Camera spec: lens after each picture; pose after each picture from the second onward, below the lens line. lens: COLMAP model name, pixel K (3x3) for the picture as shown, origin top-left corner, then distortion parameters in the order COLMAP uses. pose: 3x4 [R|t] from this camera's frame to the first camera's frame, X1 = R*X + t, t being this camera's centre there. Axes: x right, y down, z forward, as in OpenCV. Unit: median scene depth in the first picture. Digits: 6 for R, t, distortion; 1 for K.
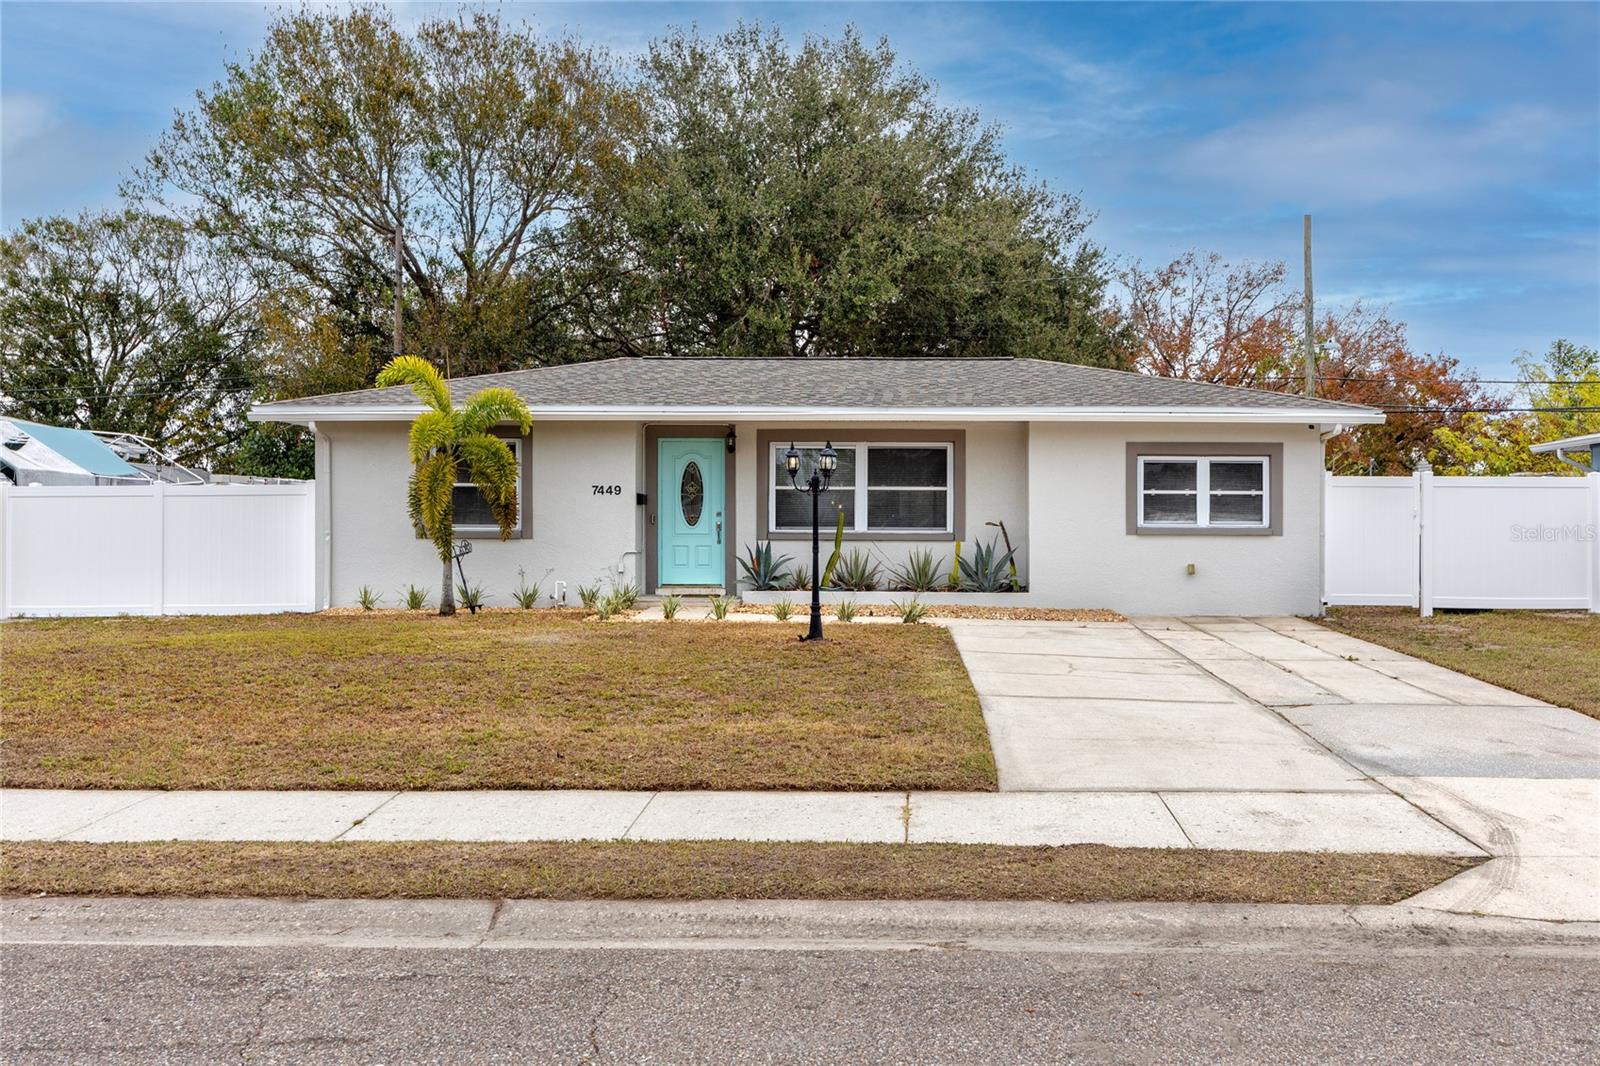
lens RADIAL K [[1696.7, 0, 790.6], [0, 1696.7, 521.6], [0, 0, 1]] dist [-0.002355, 0.000000]
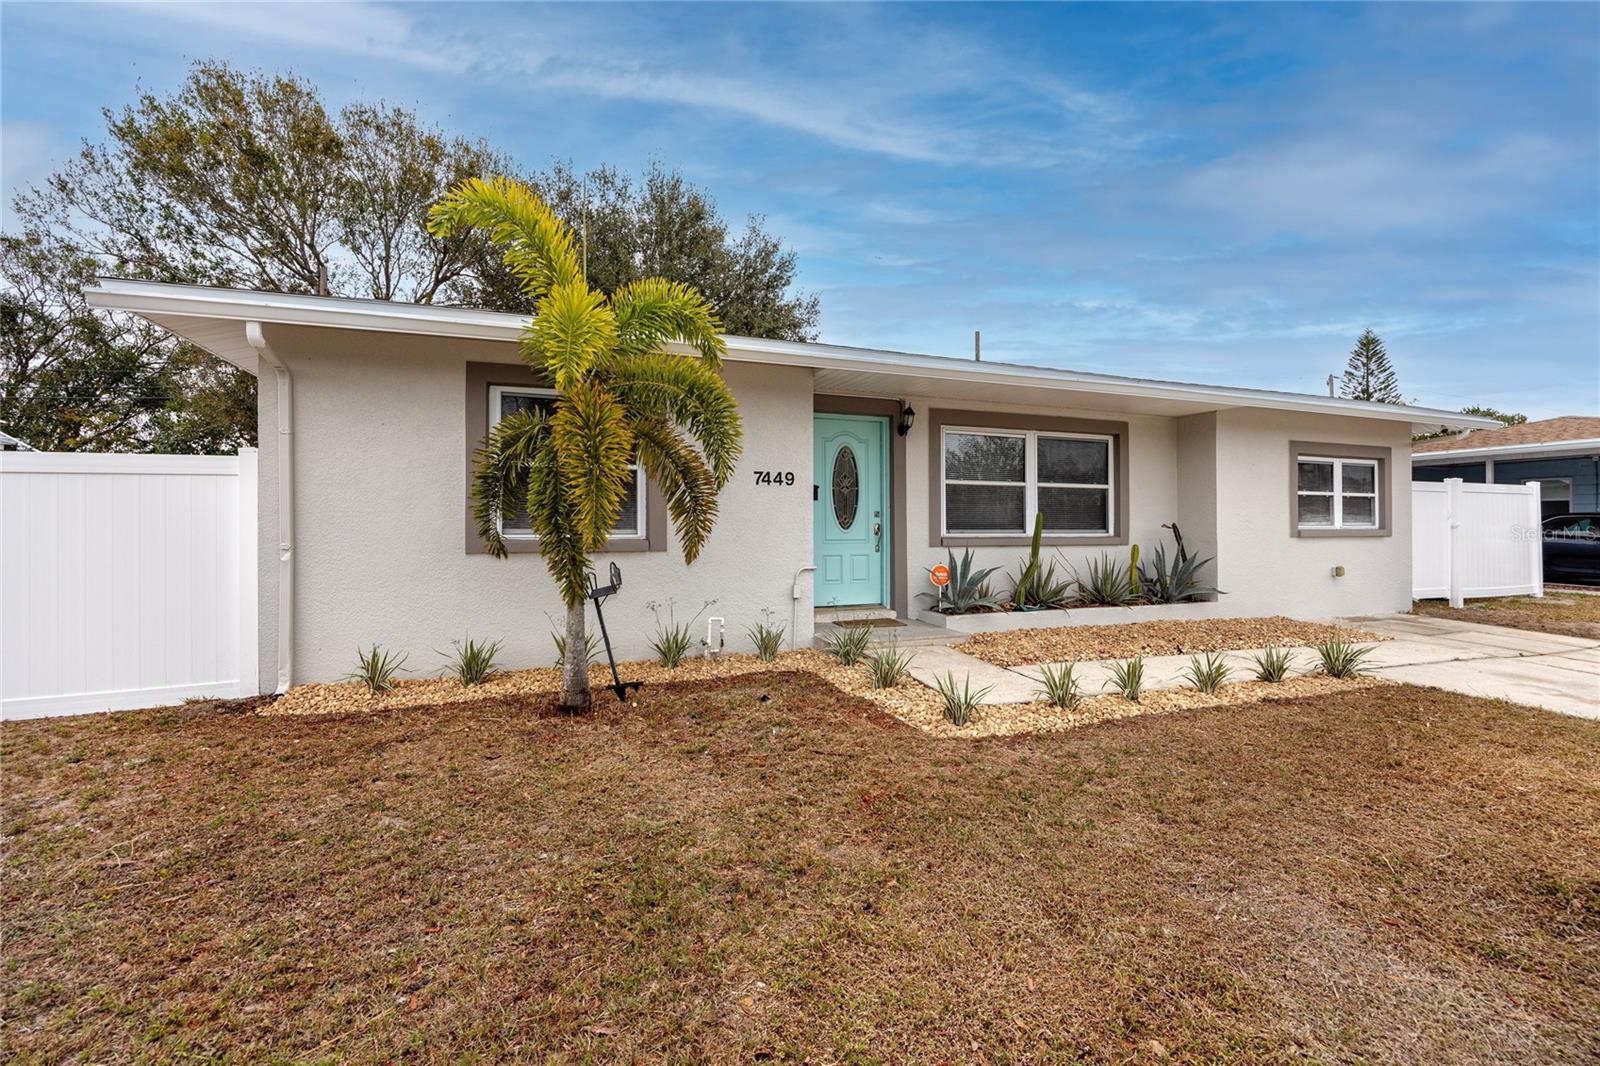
lens RADIAL K [[712.4, 0, 782.4], [0, 712.4, 507.8], [0, 0, 1]] dist [0.002847, -0.000173]
pose [[0.925691, 0.007004, 0.378217, -0.210034], [-0.003485, 0.999944, -0.009986, -0.003800], [-0.378265, 0.007926, 0.925663, 0.720965]]
